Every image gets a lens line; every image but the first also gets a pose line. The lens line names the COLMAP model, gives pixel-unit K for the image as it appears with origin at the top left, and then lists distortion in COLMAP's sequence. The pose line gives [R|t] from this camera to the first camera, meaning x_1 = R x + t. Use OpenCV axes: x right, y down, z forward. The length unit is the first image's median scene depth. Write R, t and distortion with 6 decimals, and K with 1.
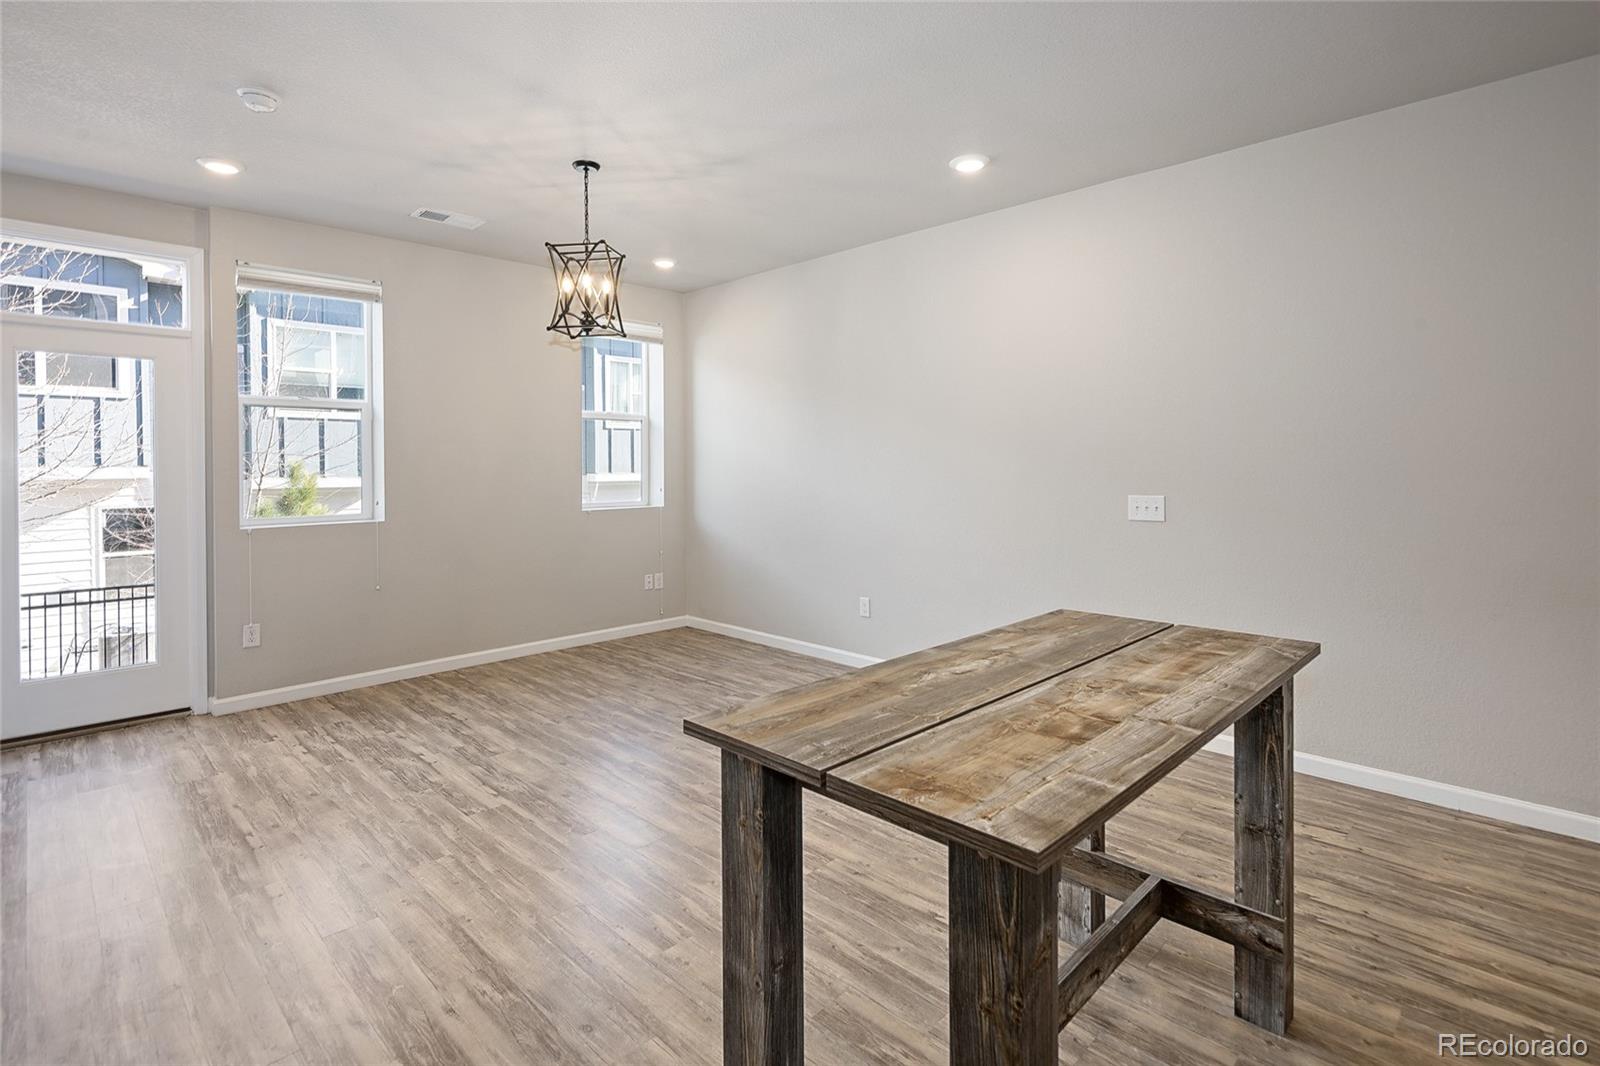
lens RADIAL K [[765.3, 0, 783.2], [0, 765.3, 477.8], [0, 0, 1]] dist [-0.001326, 0.000078]
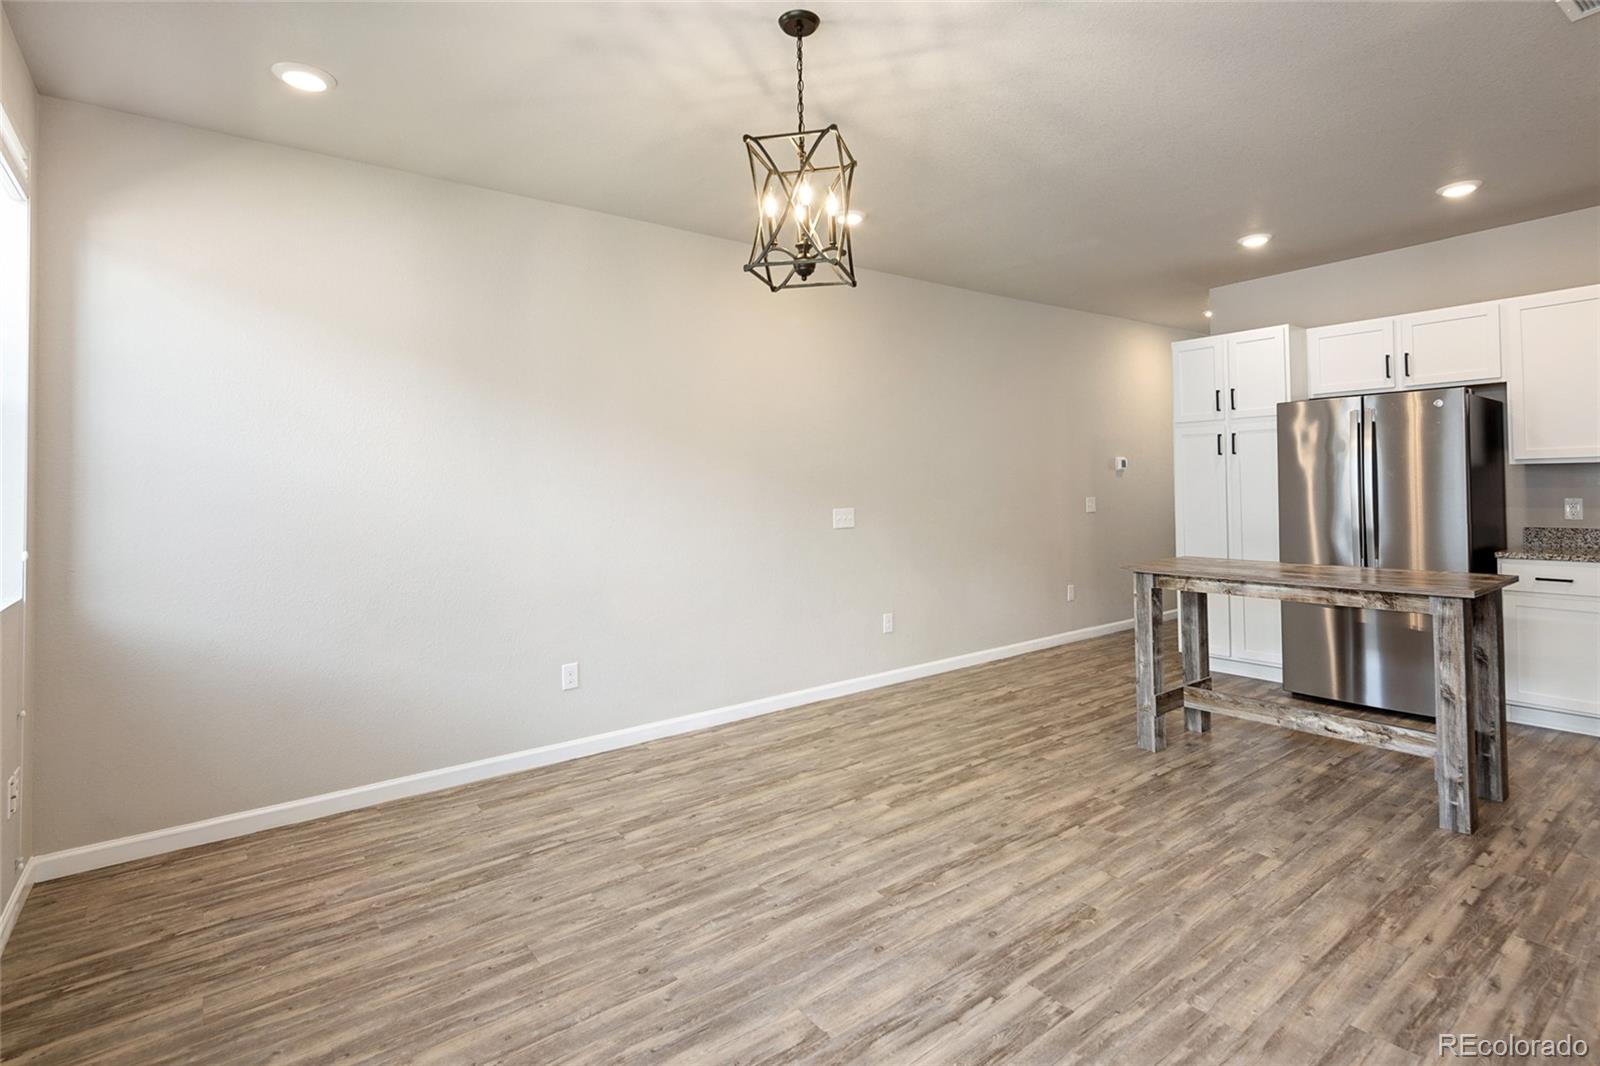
lens RADIAL K [[809.3, 0, 812.3], [0, 809.3, 472.1], [0, 0, 1]] dist [0.003227, -0.001338]
pose [[0.115767, 0.016096, 0.993146, -0.941173], [0.034634, 0.999195, -0.020231, -0.013158], [-0.992672, 0.036739, 0.115116, 0.929843]]
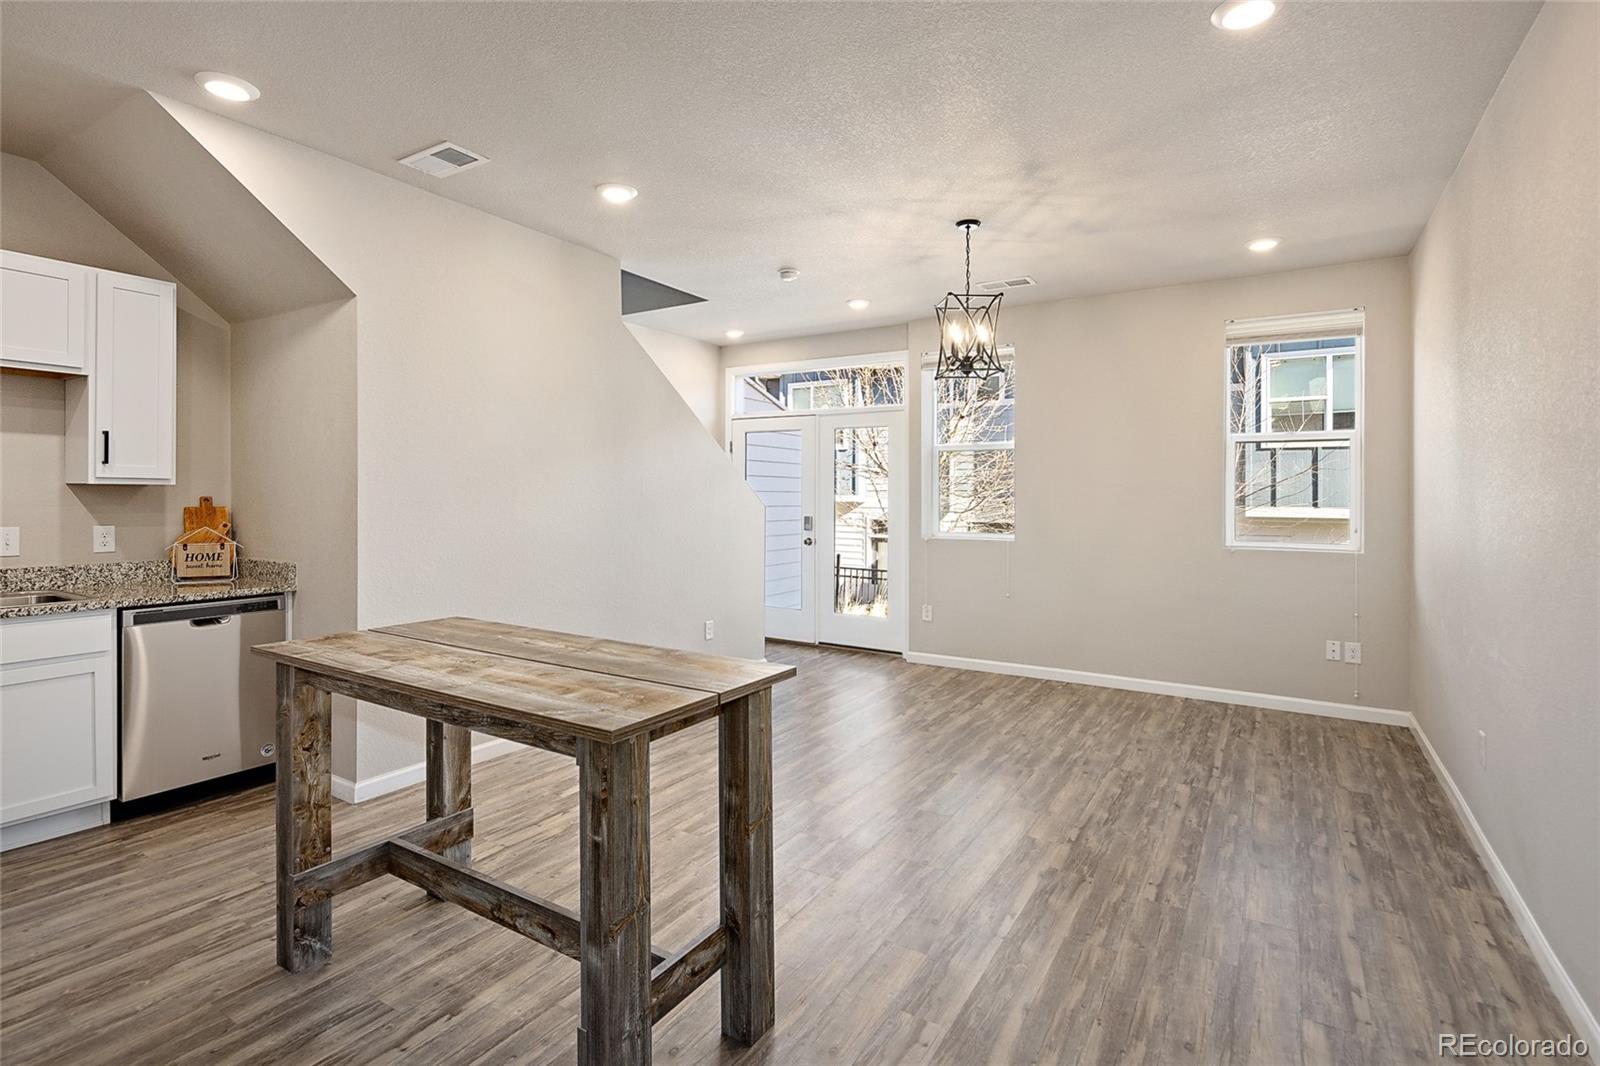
lens RADIAL K [[762.8, 0, 791.7], [0, 762.8, 505.6], [0, 0, 1]] dist [-0.000261, 0.014971]
pose [[0.233322, 0.021086, -0.972171, 0.755802], [-0.023356, 0.999598, 0.016075, -0.014037], [0.972119, 0.018956, 0.233721, 0.504124]]
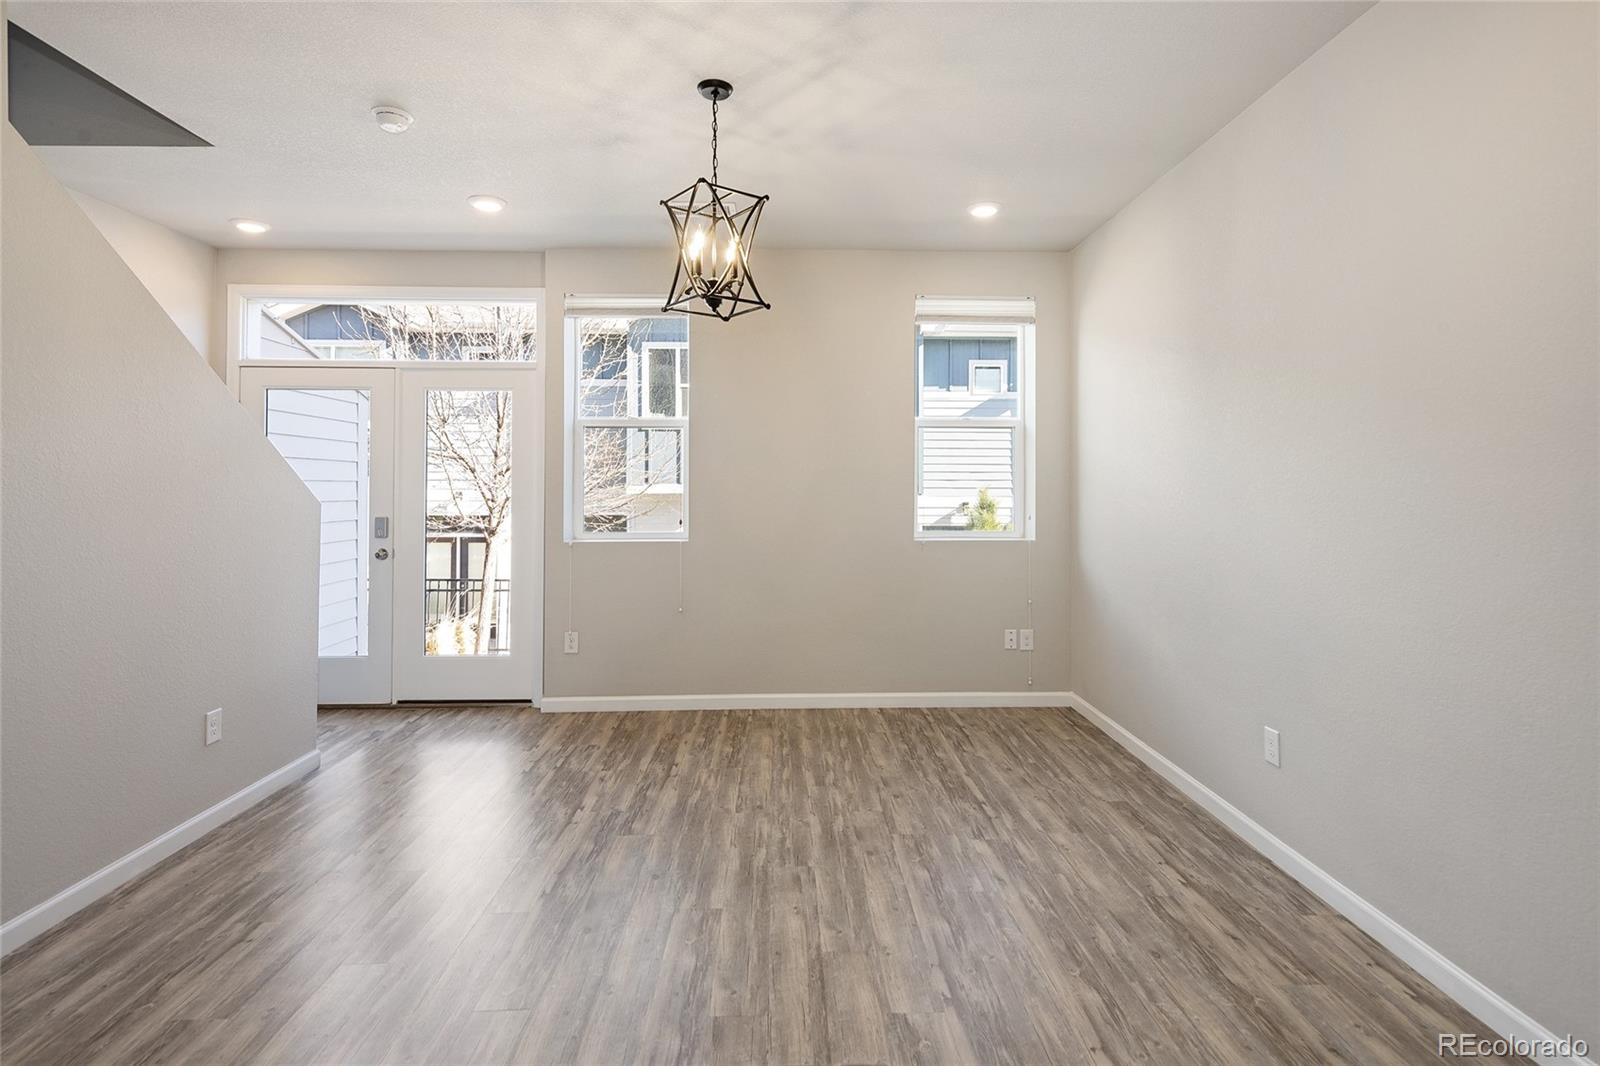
lens RADIAL K [[776.9, 0, 799.7], [0, 776.9, 475.6], [0, 0, 1]] dist [0.005835, -0.001648]
pose [[0.734176, -0.003021, -0.678953, 0.331959], [-0.015420, 0.999658, -0.021122, -0.010089], [0.678785, 0.025977, 0.733878, 0.502086]]
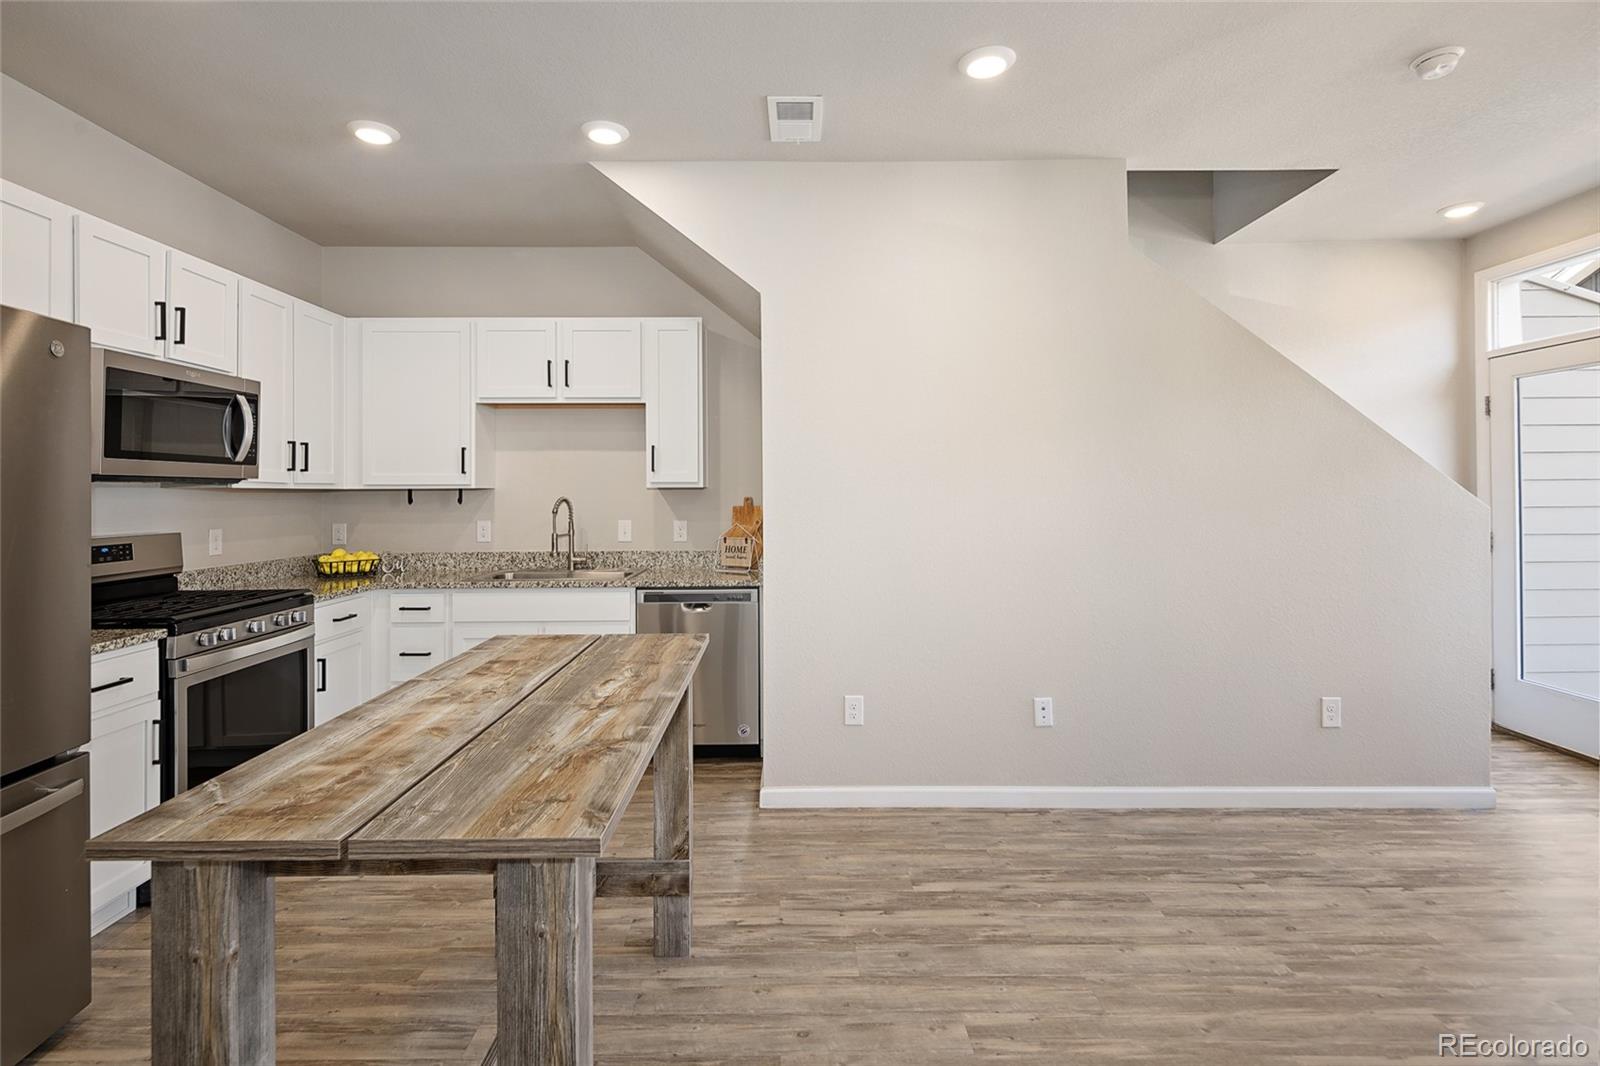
lens RADIAL K [[777.0, 0, 794.0], [0, 777.0, 495.8], [0, 0, 1]] dist [0.011152, 0.000402]
pose [[-0.693297, 0.014687, -0.720502, 0.380630], [-0.000588, 0.999780, 0.020947, -0.018301], [0.720651, 0.014946, -0.693136, 0.877187]]
